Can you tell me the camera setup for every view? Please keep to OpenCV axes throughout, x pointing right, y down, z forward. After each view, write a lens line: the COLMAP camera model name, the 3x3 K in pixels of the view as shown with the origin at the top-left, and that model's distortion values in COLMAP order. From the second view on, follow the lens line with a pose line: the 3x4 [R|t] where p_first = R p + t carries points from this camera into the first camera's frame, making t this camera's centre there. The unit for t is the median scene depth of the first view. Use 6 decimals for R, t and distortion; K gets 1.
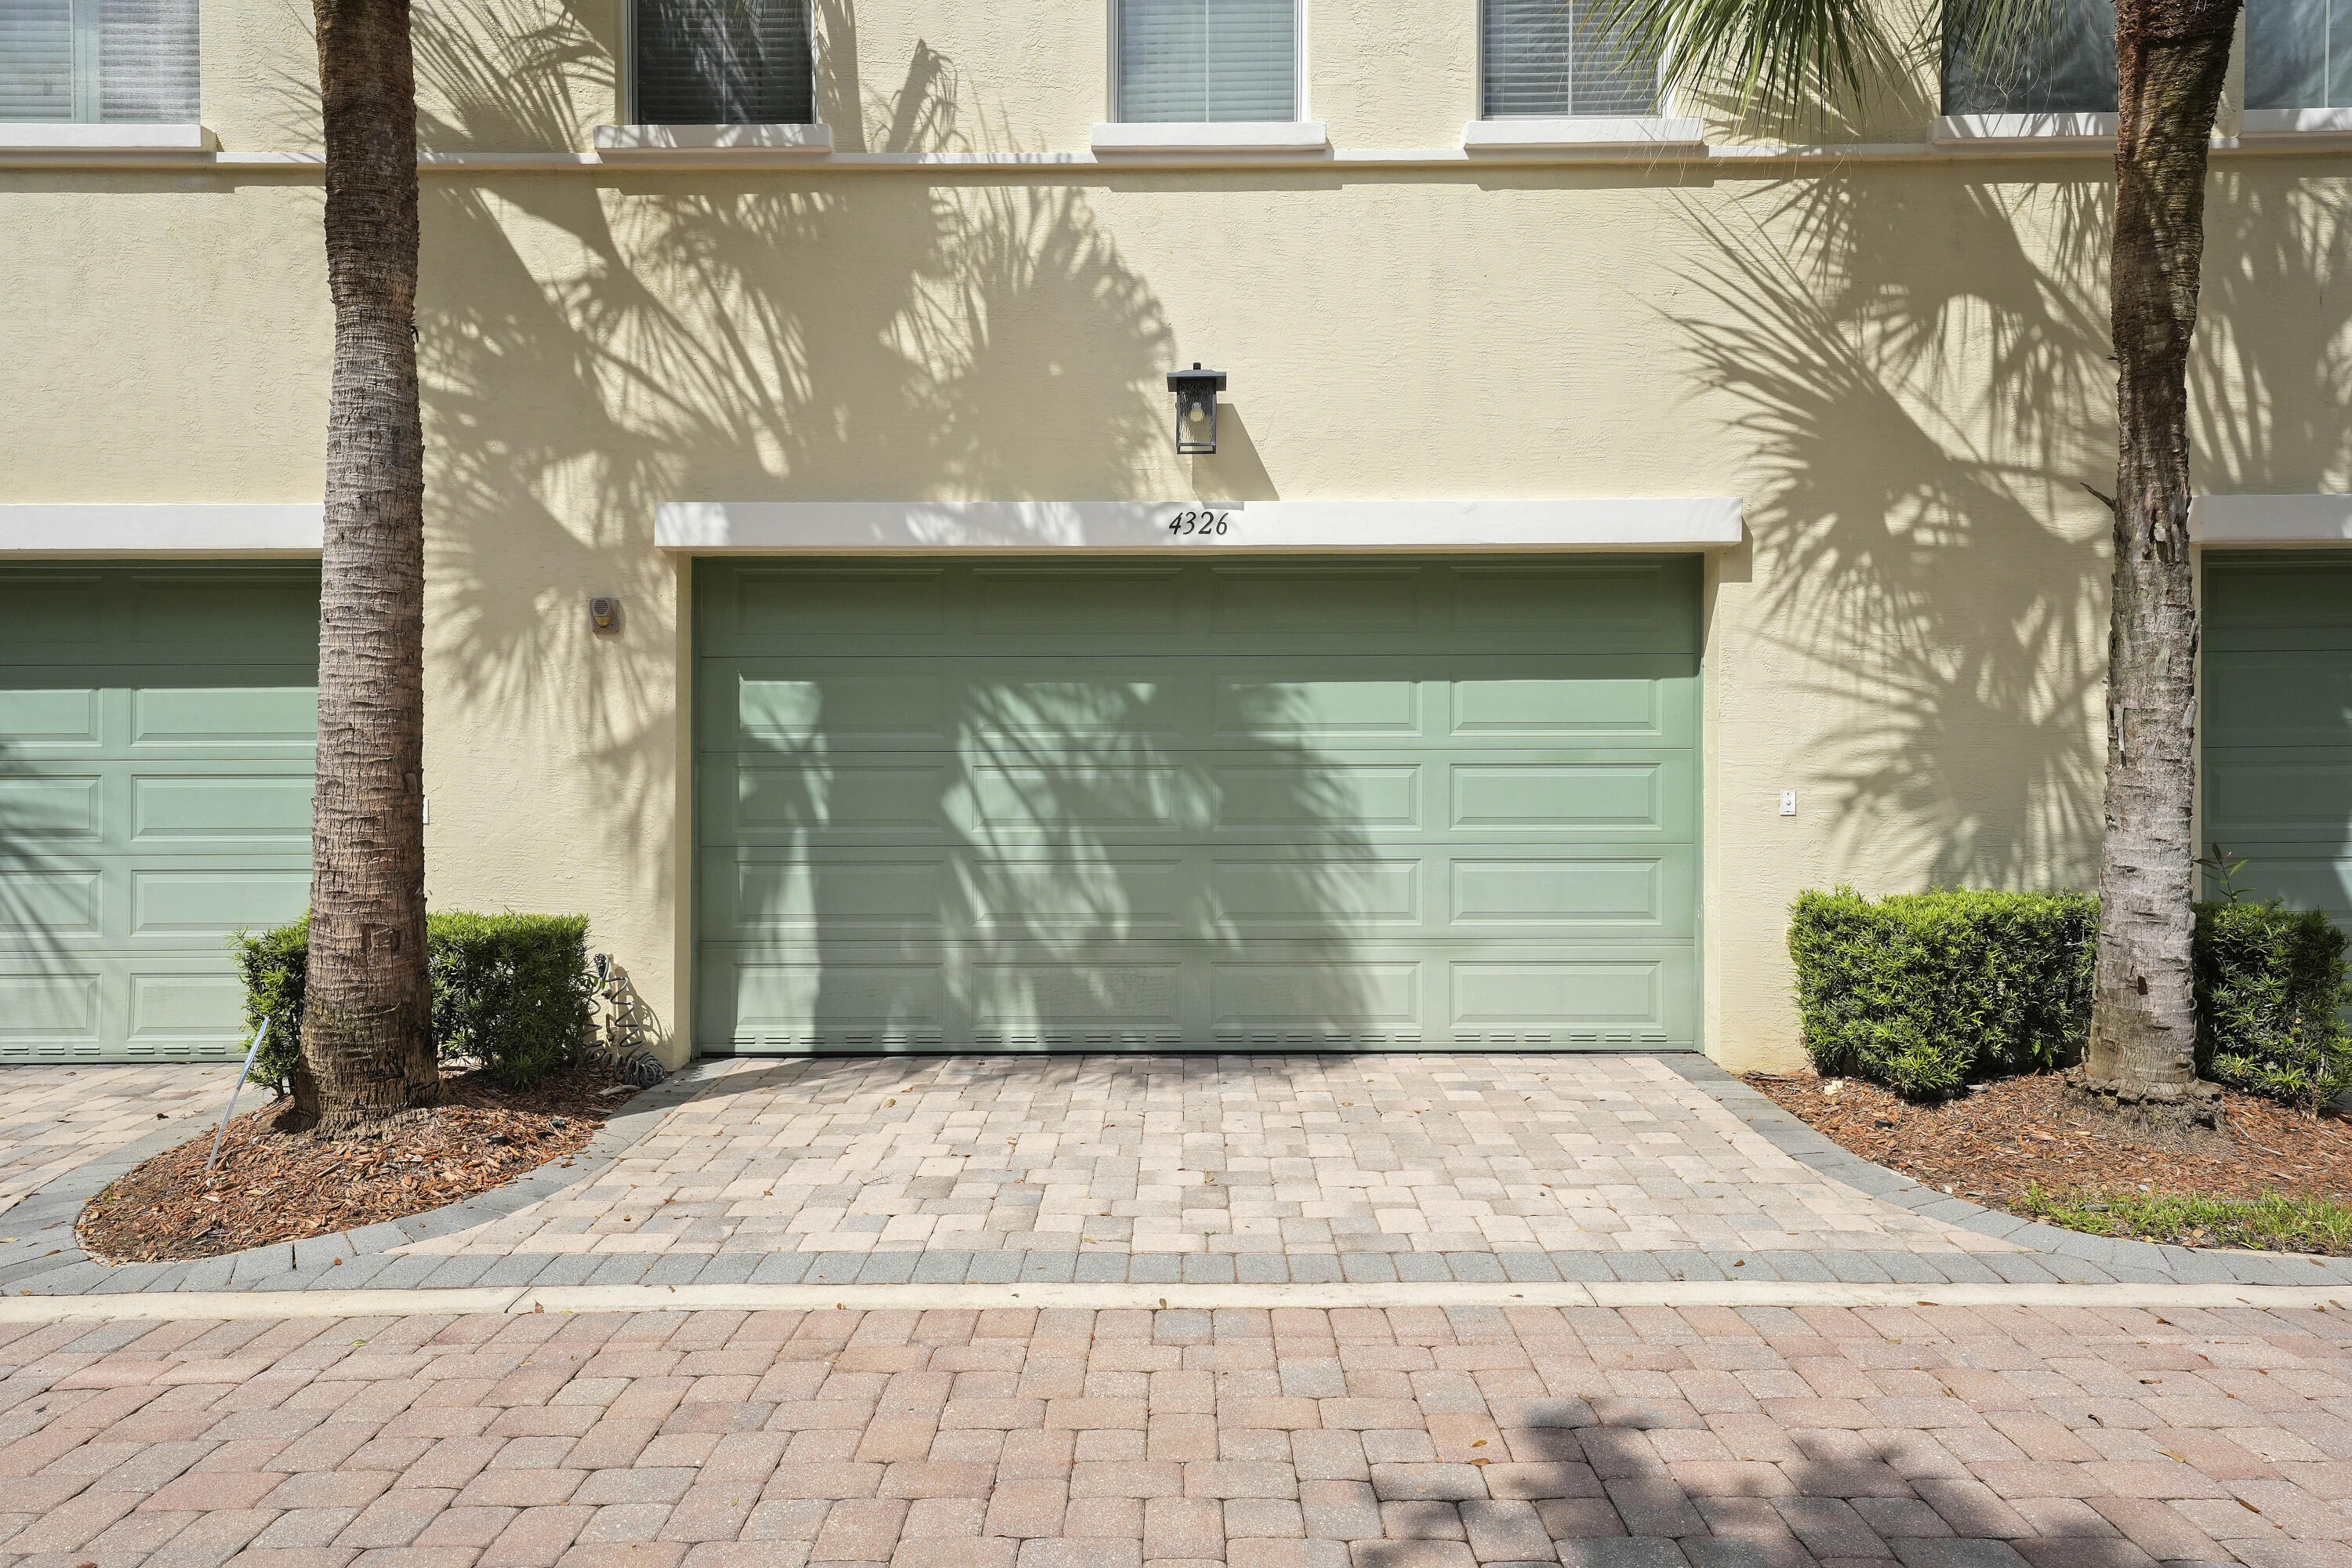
lens RADIAL K [[1829.8, 0, 1176.0], [0, 1829.8, 784.0], [0, 0, 1]] dist [-0.001000, 0.002087]
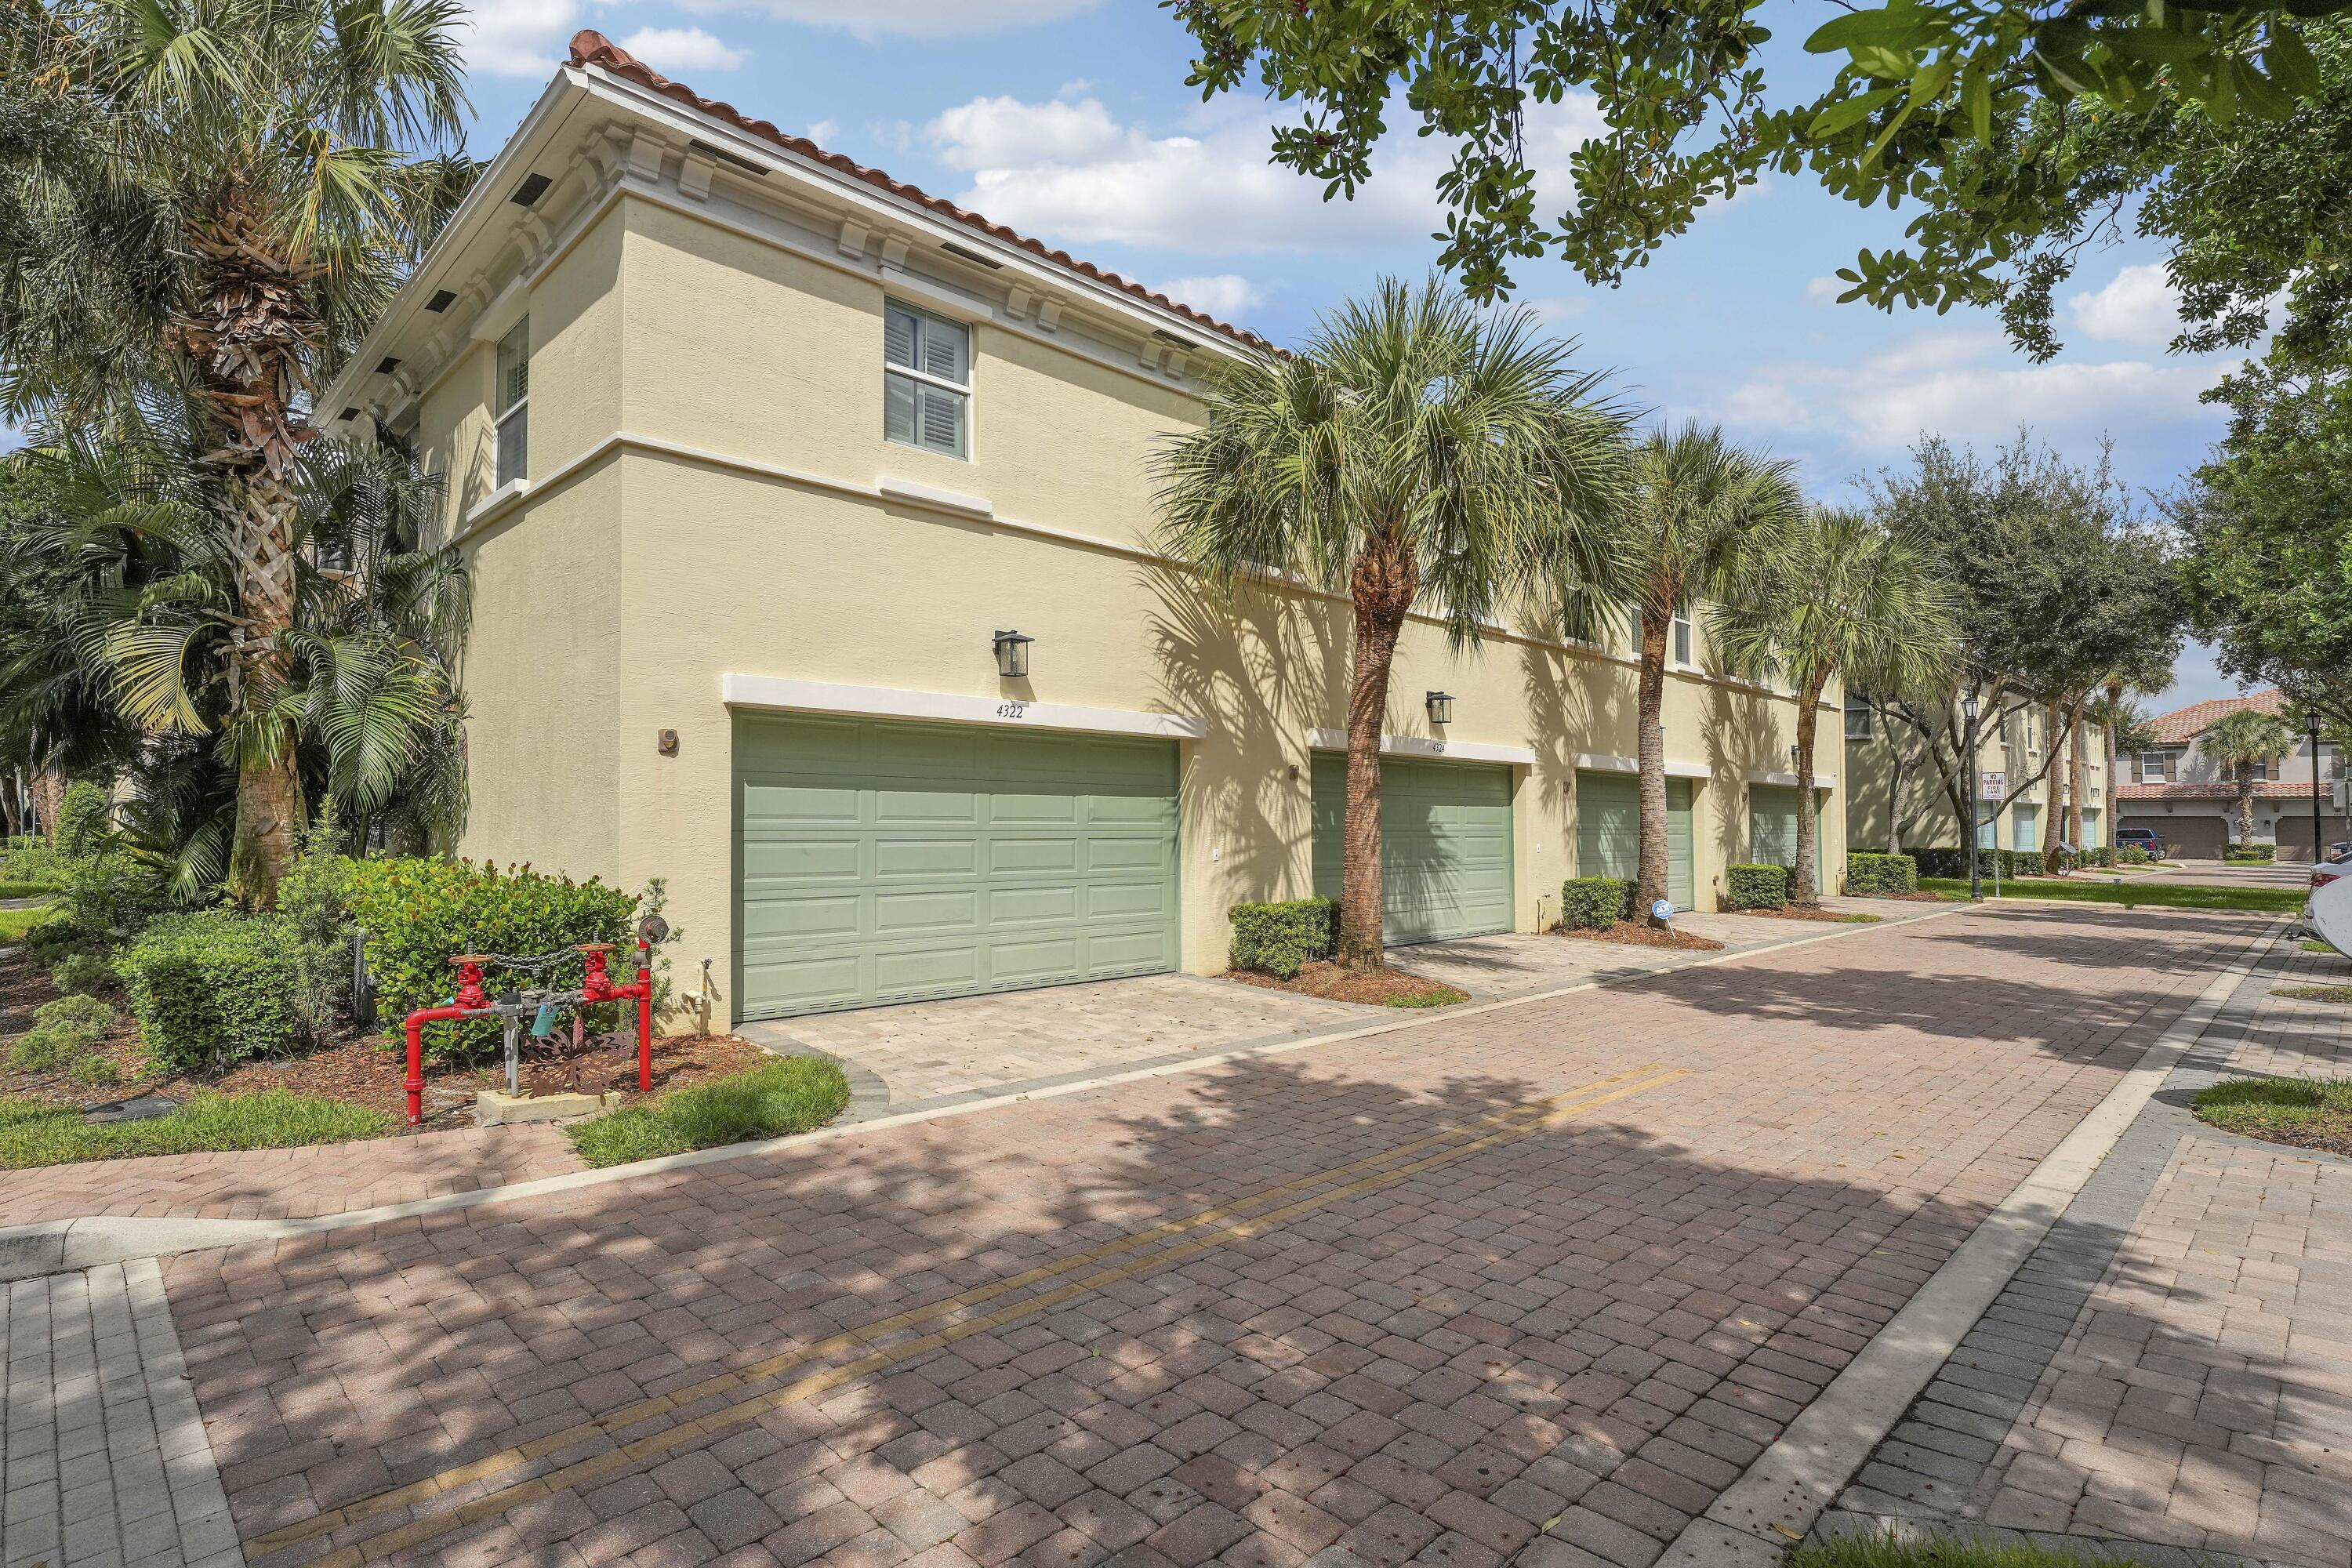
lens RADIAL K [[1192.5, 0, 1175.3], [0, 1192.5, 772.0], [0, 0, 1]] dist [-0.008532, 0.000273]
pose [[0.712944, 0.042733, 0.699917, -0.726418], [0.006485, 0.997697, -0.067519, 0.006145], [-0.701190, 0.052677, 0.711025, -0.004366]]
